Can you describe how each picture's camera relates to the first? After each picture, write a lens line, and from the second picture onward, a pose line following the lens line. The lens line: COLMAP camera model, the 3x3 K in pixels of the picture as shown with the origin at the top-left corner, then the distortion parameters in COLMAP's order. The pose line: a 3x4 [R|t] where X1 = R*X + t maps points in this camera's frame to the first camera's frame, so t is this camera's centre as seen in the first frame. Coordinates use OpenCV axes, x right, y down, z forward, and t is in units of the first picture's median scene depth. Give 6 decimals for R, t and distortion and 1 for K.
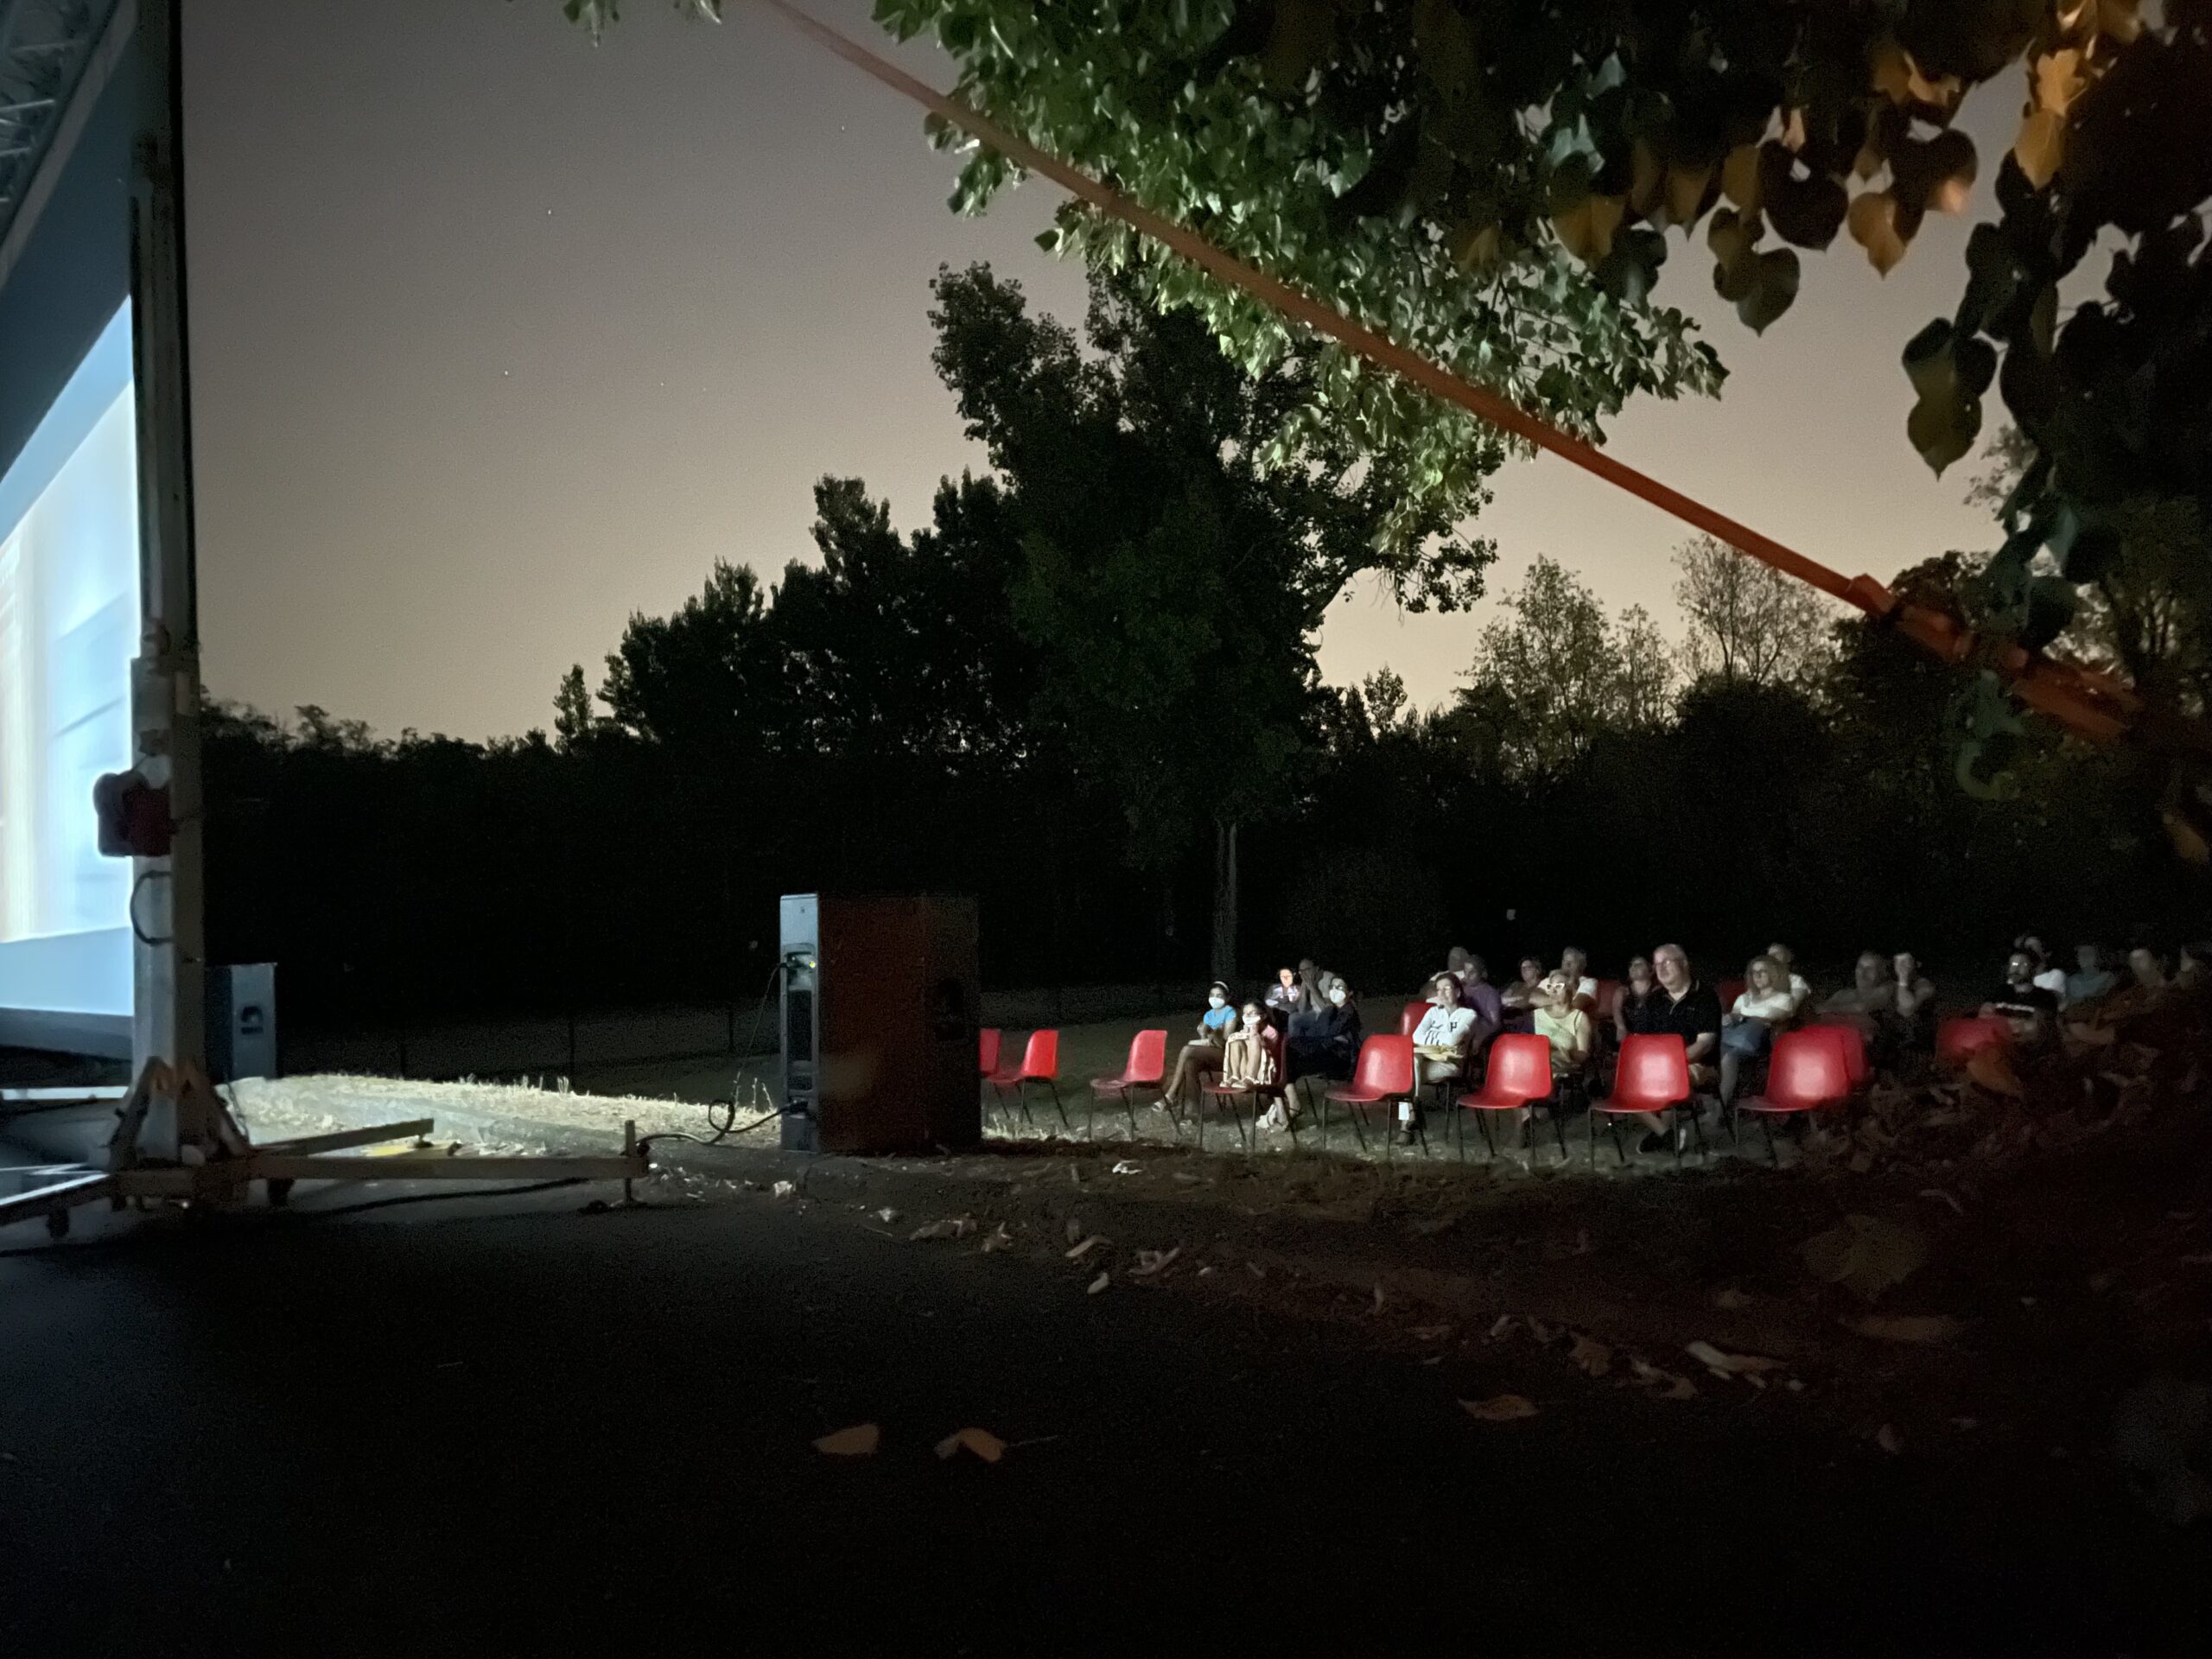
lens RADIAL K [[1662.9, 0, 1107.3], [0, 1662.9, 834.4], [0, 0, 1]] dist [0.083610, -0.101672]
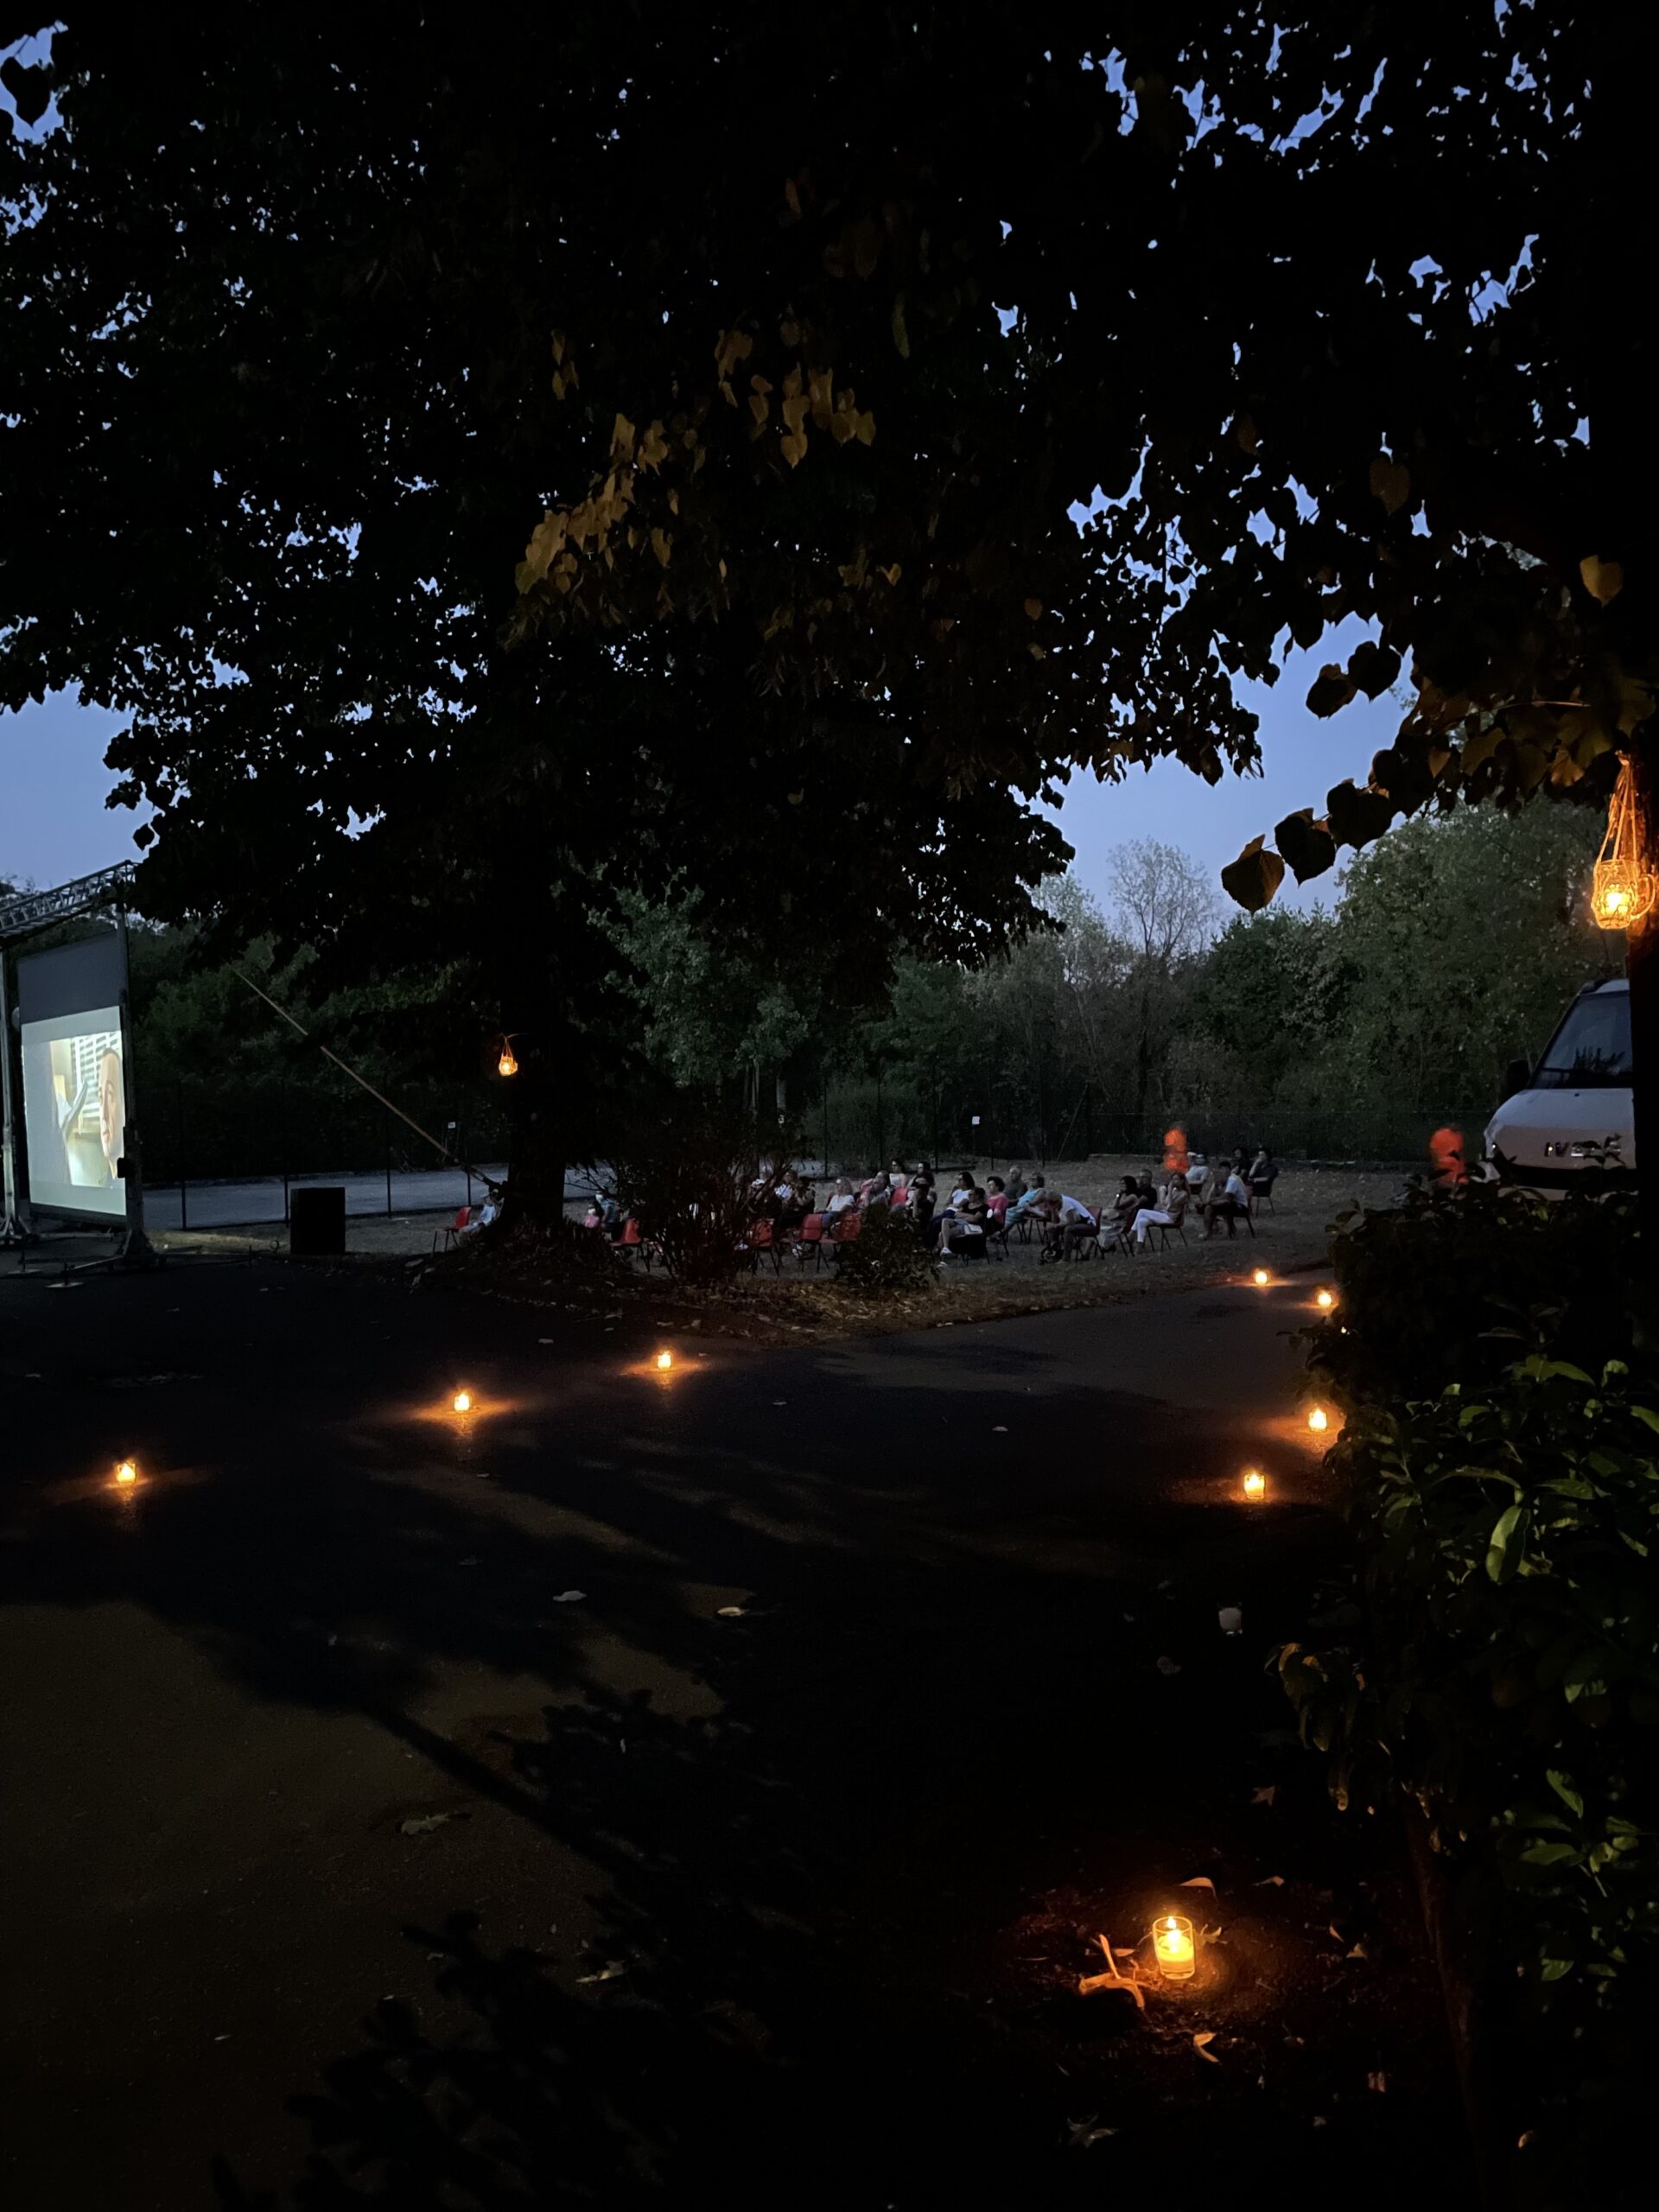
lens RADIAL K [[1662.9, 0, 860.9], [0, 1662.9, 1136.9], [0, 0, 1]] dist [0.083610, -0.101672]
pose [[0.999868, 0.014171, -0.007942, 0.170225], [-0.013409, 0.995949, 0.088913, -0.065440], [0.009169, -0.088795, 0.996008, -0.418534]]
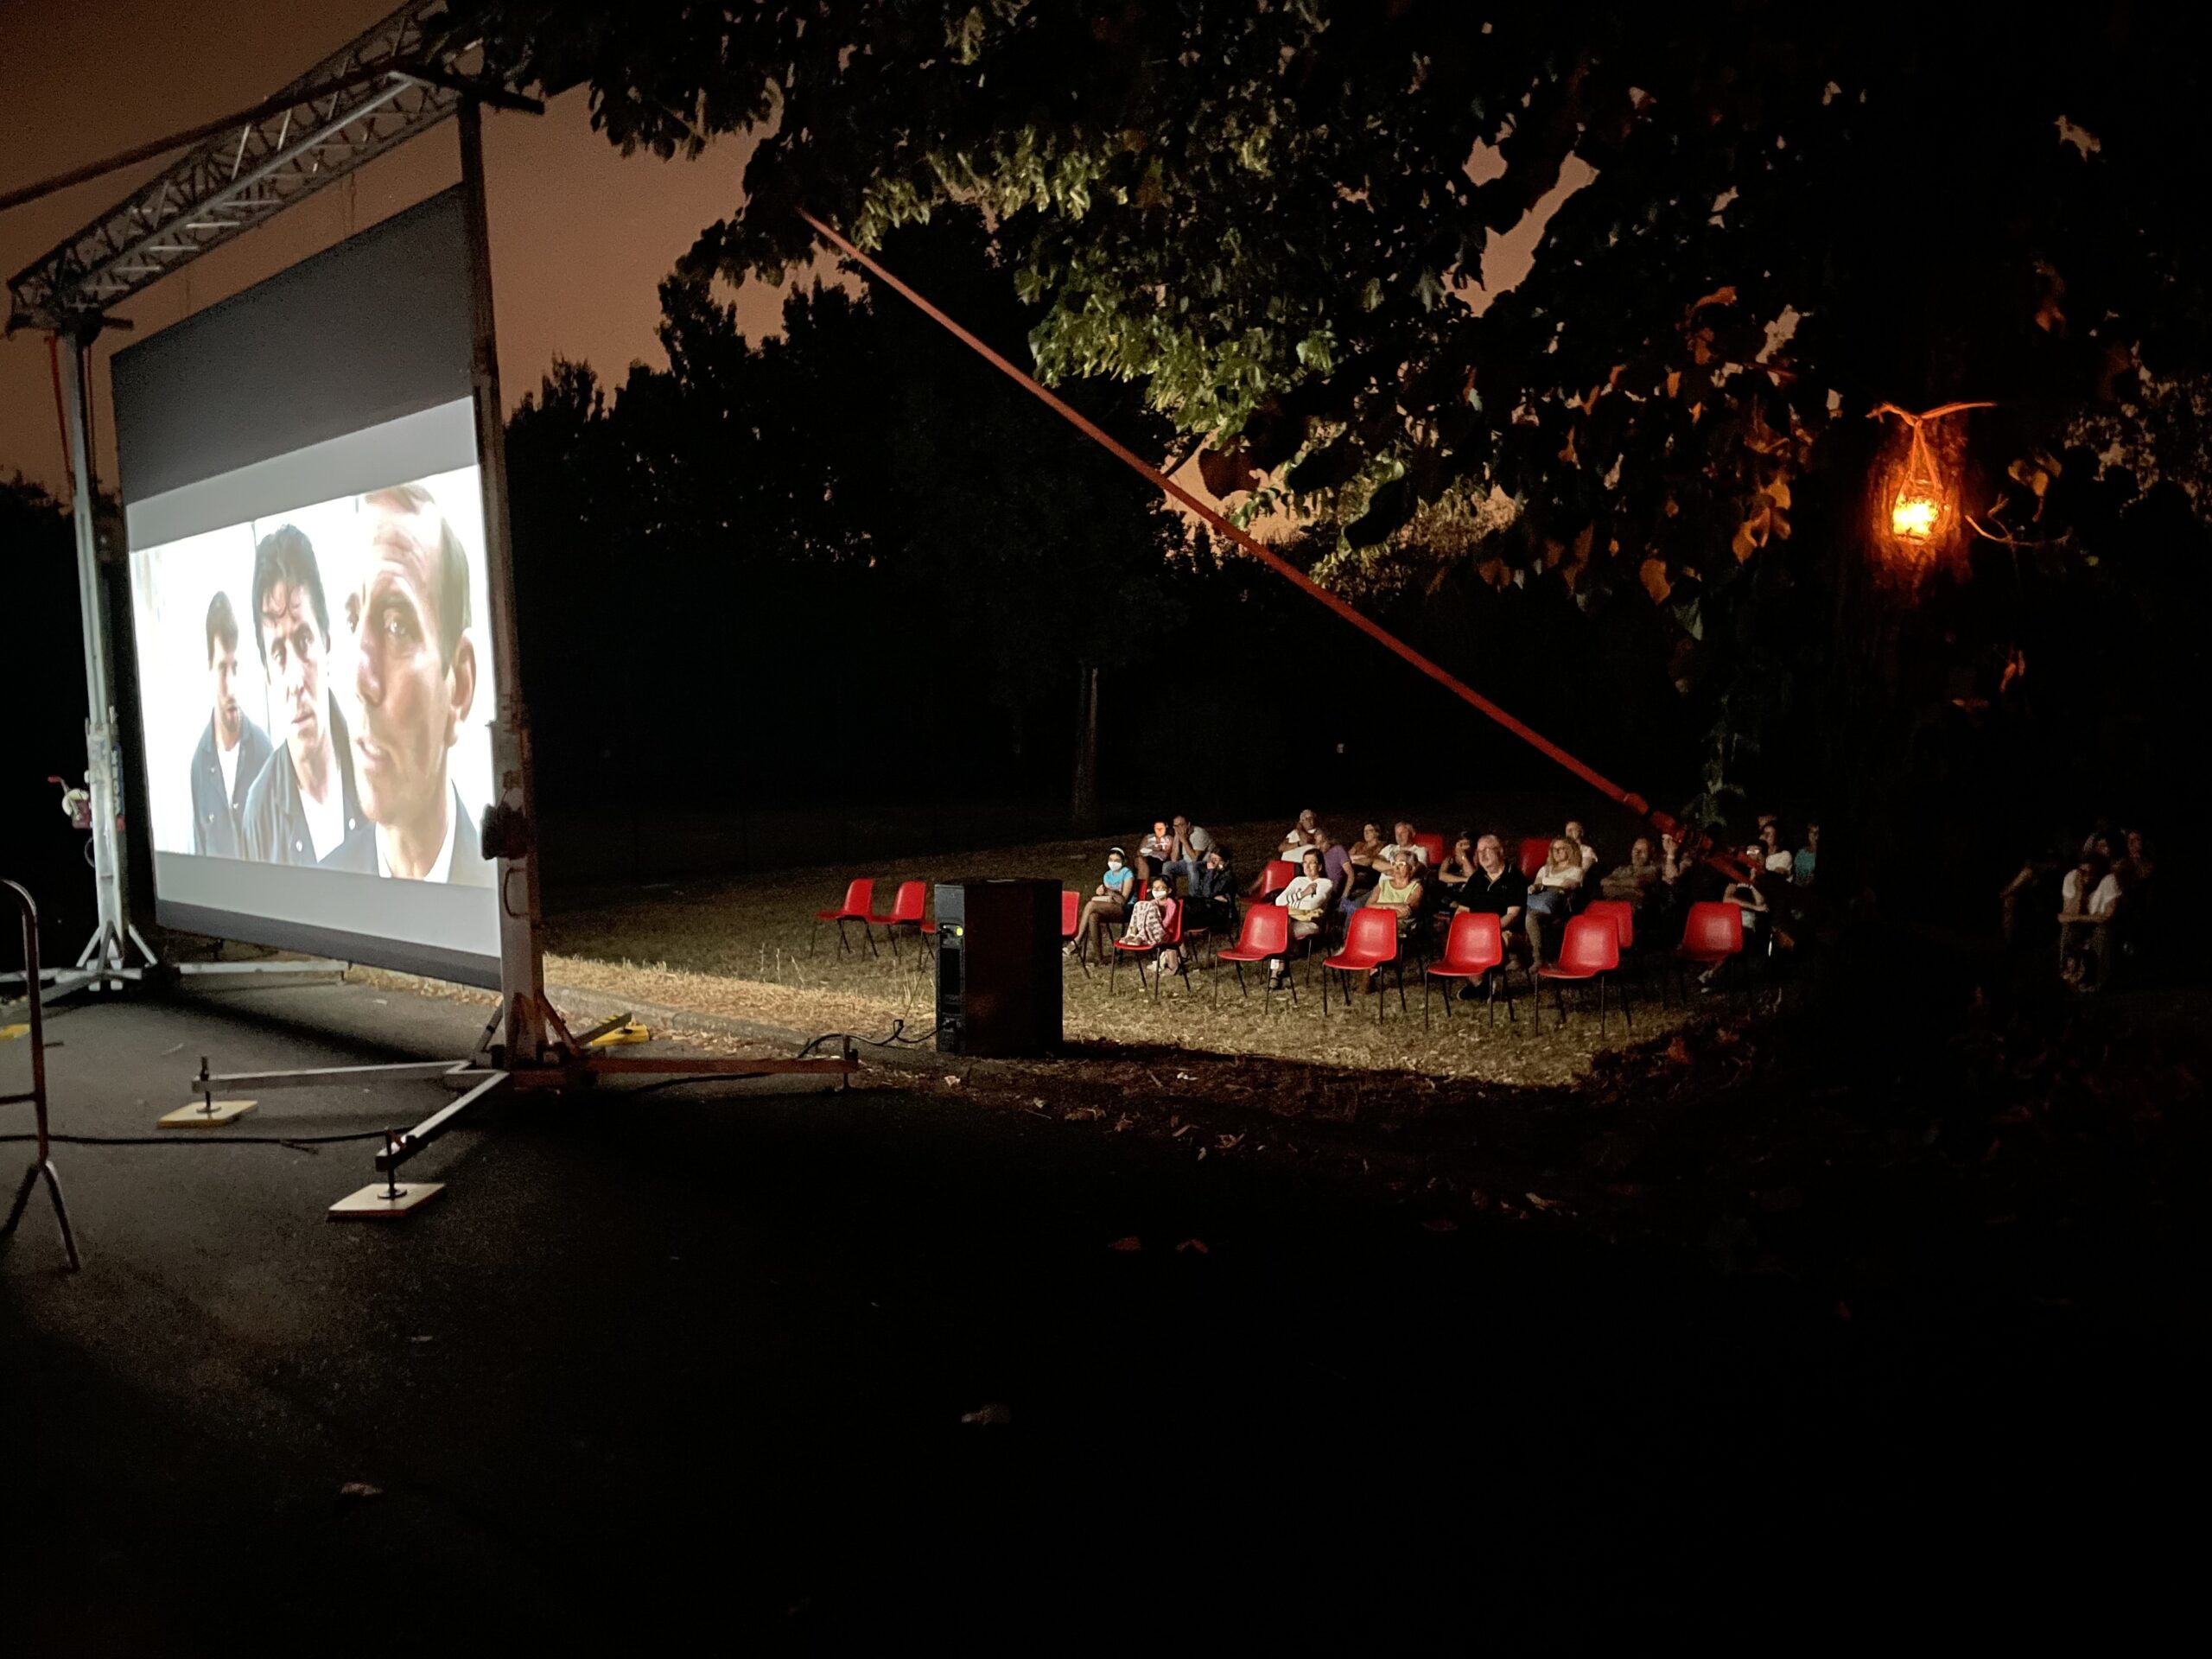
lens RADIAL K [[1662.9, 0, 1107.5], [0, 1662.9, 834.6], [0, 0, 1]] dist [0.083610, -0.101672]
pose [[0.993957, 0.012029, 0.109106, -0.030216], [-0.025538, 0.992043, 0.123279, -0.028673], [-0.106755, -0.125321, 0.986356, -0.070317]]
